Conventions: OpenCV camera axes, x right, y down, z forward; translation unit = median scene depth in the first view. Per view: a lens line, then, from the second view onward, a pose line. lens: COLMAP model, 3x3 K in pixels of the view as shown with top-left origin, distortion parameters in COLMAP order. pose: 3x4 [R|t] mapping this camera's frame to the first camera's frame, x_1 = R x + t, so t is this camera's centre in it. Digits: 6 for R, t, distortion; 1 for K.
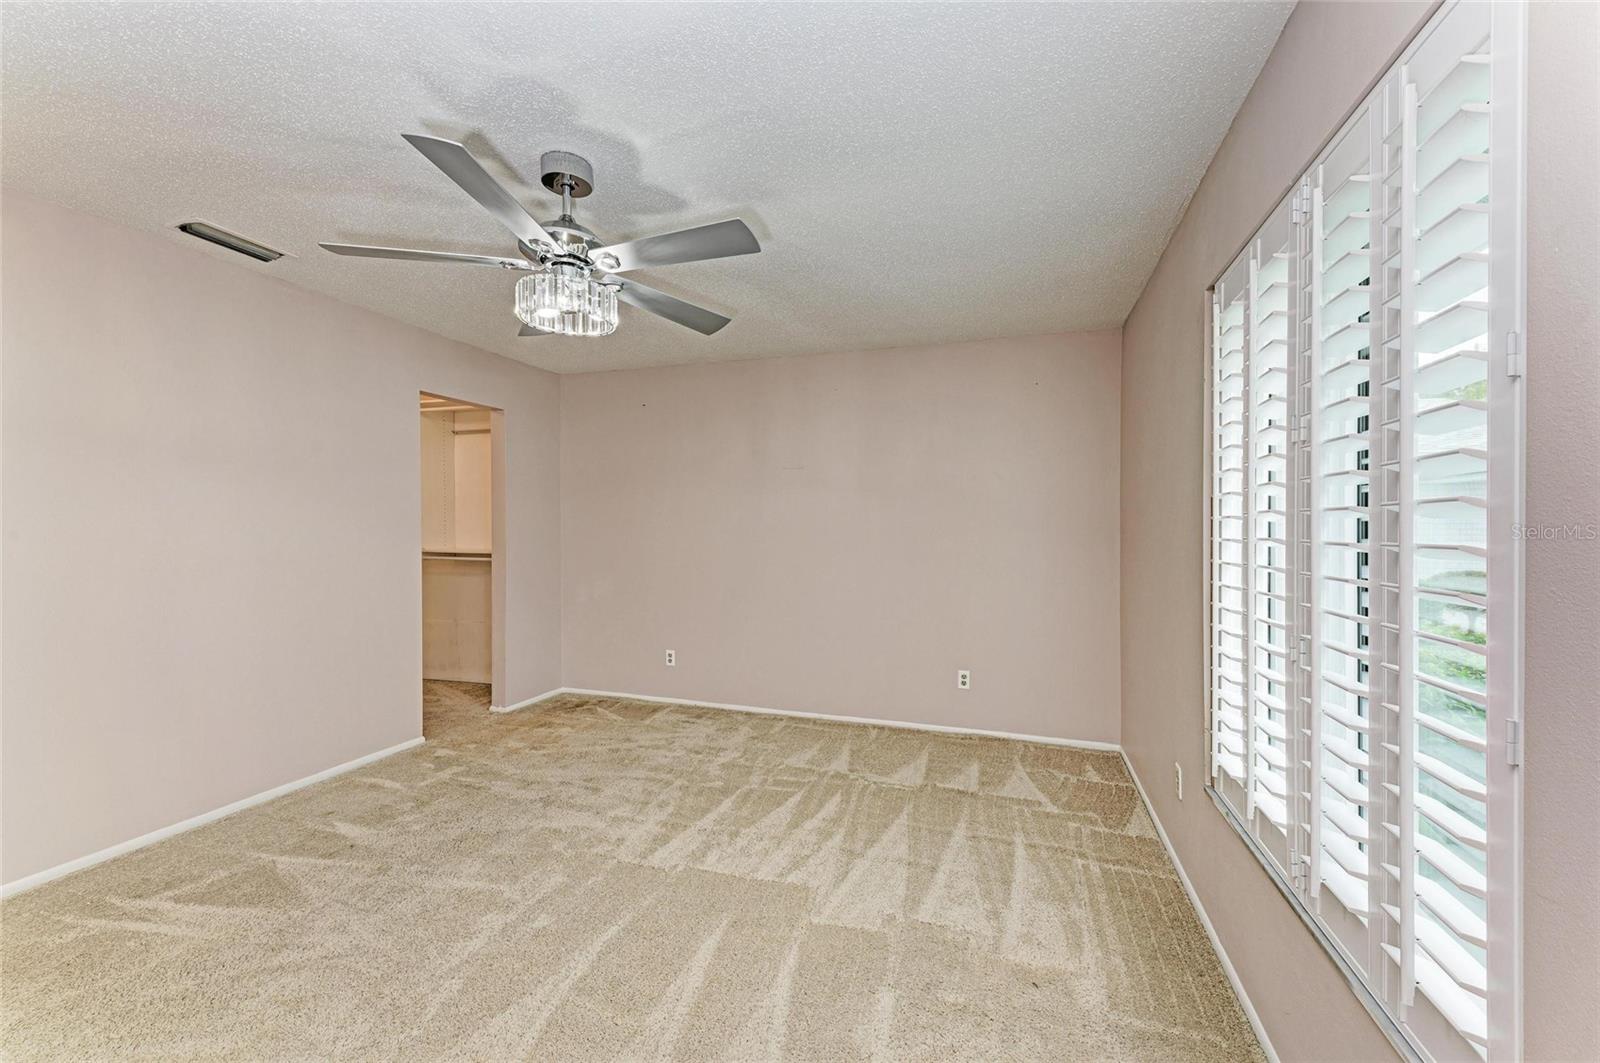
lens RADIAL K [[618.0, 0, 805.1], [0, 618.0, 530.3], [0, 0, 1]] dist [0.010541, 0.000078]
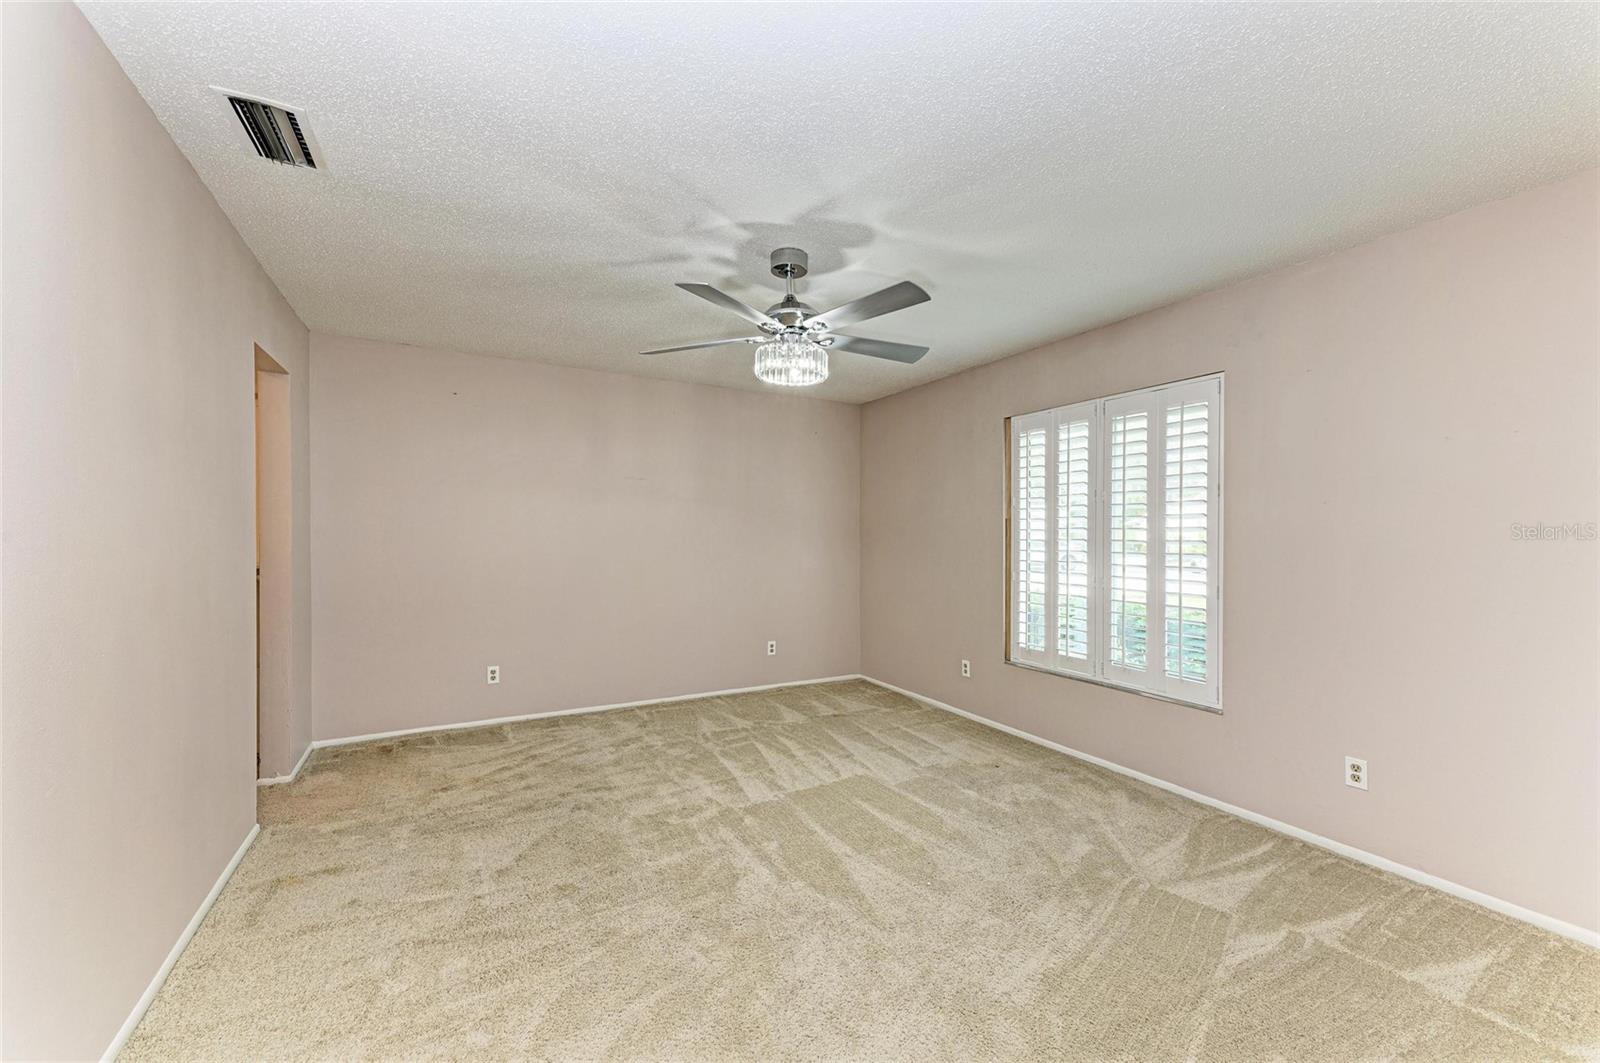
lens RADIAL K [[618.0, 0, 804.6], [0, 618.0, 534.0], [0, 0, 1]] dist [0.010541, 0.000078]
pose [[0.686374, -0.001003, 0.727248, -0.823969], [-0.000008, 0.999999, 0.001386, -0.004655], [-0.727249, -0.000957, 0.686373, 0.053933]]
